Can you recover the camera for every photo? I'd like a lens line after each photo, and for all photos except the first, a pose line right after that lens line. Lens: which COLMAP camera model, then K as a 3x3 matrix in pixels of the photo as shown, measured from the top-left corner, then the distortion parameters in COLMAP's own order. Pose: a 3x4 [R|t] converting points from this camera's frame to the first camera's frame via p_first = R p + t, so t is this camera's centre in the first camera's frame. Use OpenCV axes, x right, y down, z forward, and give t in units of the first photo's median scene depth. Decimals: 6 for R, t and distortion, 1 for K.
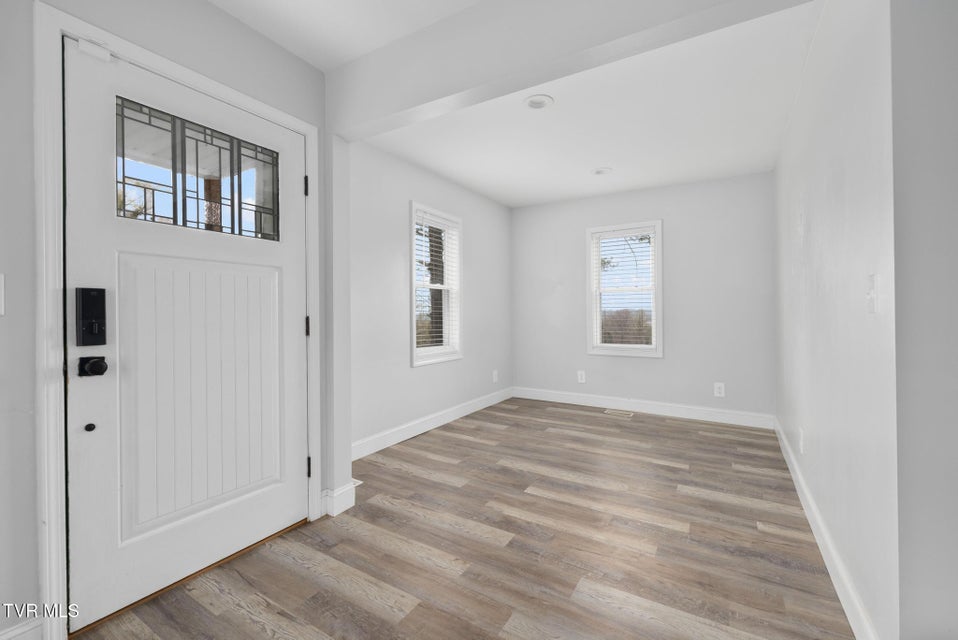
lens RADIAL K [[406.6, 0, 481.0], [0, 406.6, 319.5], [0, 0, 1]] dist [0.002835, -0.000011]
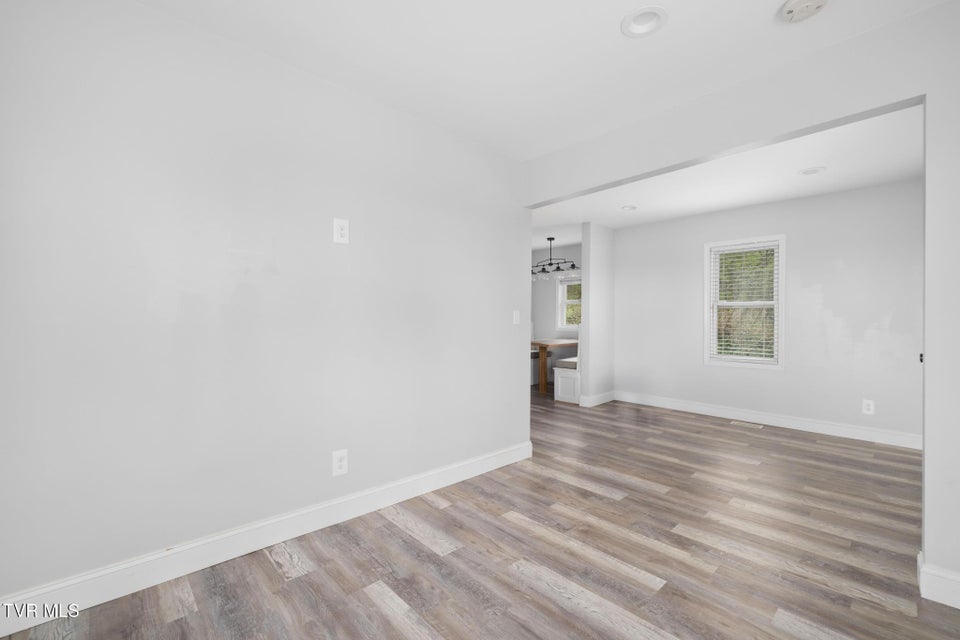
lens RADIAL K [[407.5, 0, 482.0], [0, 407.5, 319.5], [0, 0, 1]] dist [0.002835, -0.000011]
pose [[-0.962836, -0.002742, 0.270072, 0.232948], [-0.000381, 0.999961, 0.008793, -0.037176], [-0.270086, 0.008364, -0.962800, 1.839732]]
